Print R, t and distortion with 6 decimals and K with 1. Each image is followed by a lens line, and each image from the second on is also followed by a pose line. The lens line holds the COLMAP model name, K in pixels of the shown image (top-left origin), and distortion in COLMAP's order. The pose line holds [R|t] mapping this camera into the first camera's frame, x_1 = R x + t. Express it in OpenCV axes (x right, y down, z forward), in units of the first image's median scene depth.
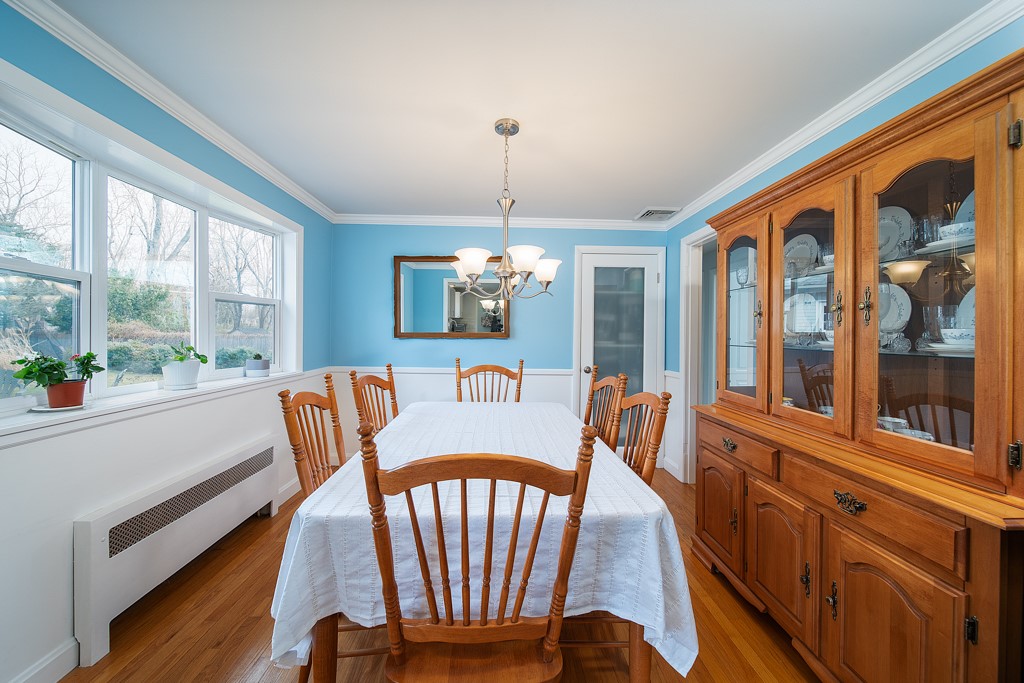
lens RADIAL K [[369.0, 0, 507.0], [0, 369.0, 337.2], [0, 0, 1]] dist [-0.008004, -0.000292]
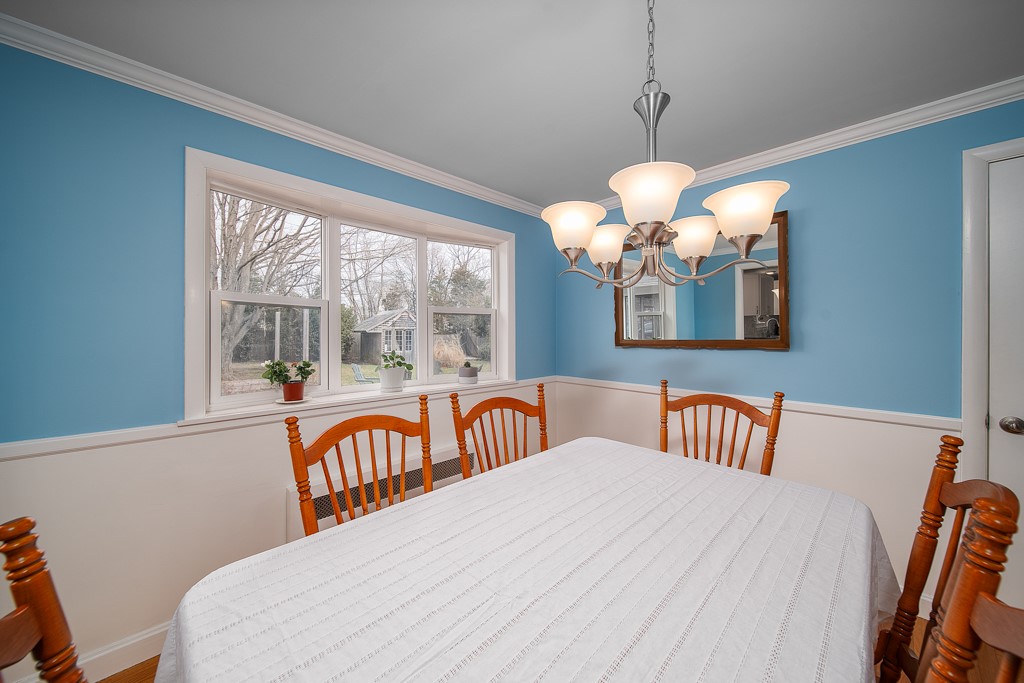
lens RADIAL K [[369.0, 0, 507.0], [0, 369.0, 337.2], [0, 0, 1]] dist [-0.008004, -0.000292]
pose [[0.669417, -0.005199, -0.742869, 0.170508], [0.001596, 0.999983, -0.005560, -0.017878], [0.742885, 0.002536, 0.669414, 0.329961]]
